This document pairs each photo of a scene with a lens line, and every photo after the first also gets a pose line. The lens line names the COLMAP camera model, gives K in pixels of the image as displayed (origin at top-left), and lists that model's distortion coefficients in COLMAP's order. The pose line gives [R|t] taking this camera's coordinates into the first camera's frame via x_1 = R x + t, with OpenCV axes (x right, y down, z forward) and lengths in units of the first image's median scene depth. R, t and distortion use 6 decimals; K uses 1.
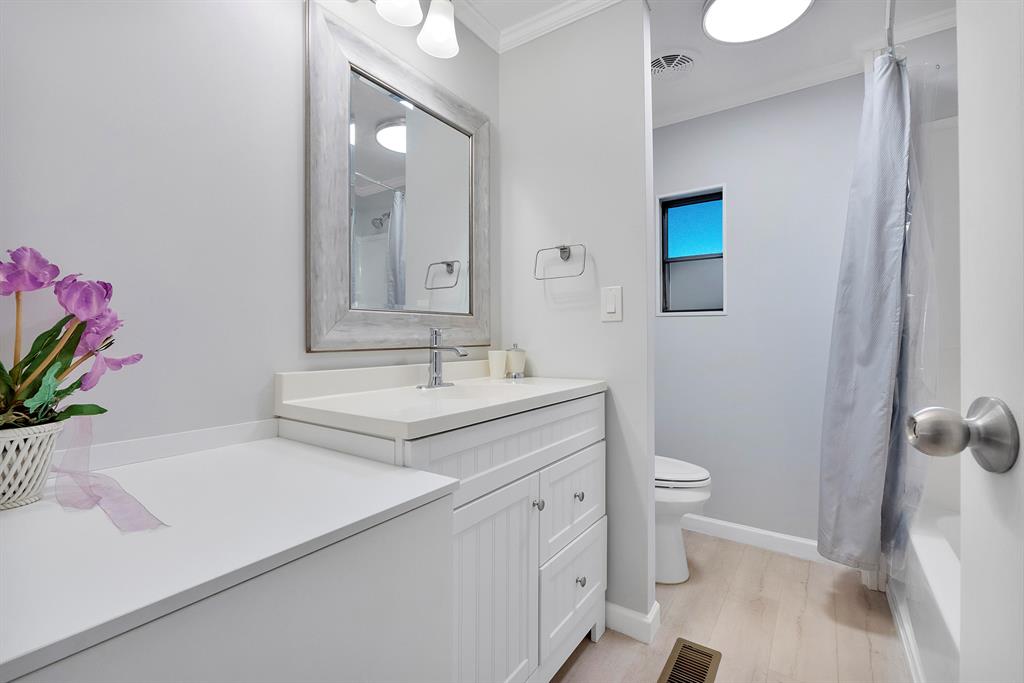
lens RADIAL K [[433.0, 0, 512.9], [0, 433.0, 339.8], [0, 0, 1]] dist [-0.009445, -0.000417]
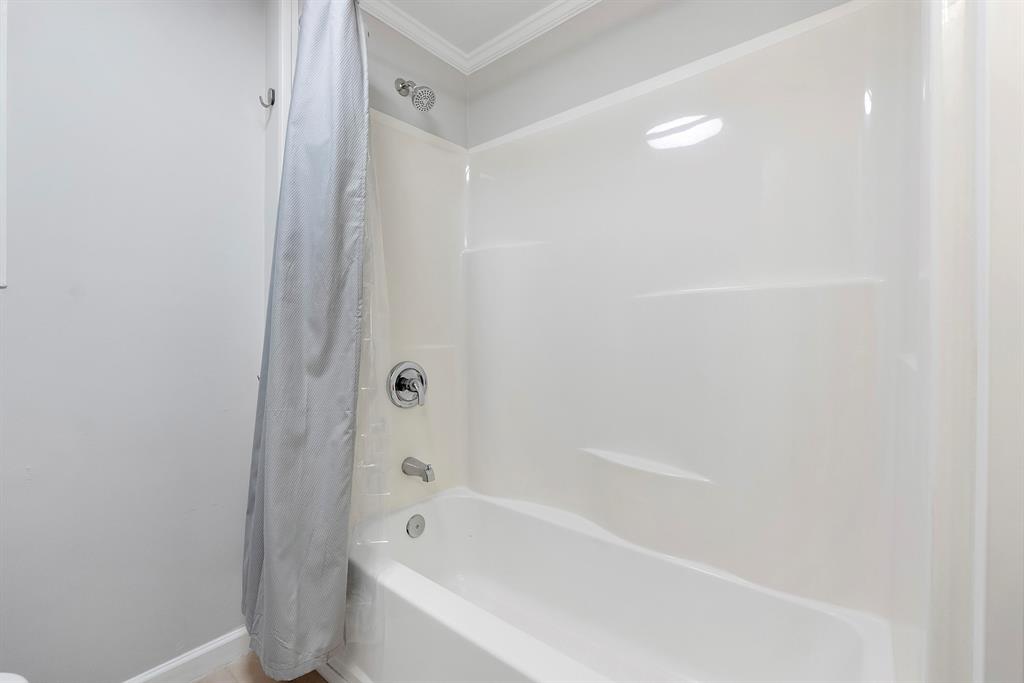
lens RADIAL K [[433.0, 0, 511.9], [0, 433.0, 338.7], [0, 0, 1]] dist [-0.009445, -0.000417]
pose [[0.085322, -0.001682, 0.996352, 0.119455], [0.006537, 0.999978, 0.001129, -0.001638], [-0.996332, 0.006417, 0.085331, 0.618005]]
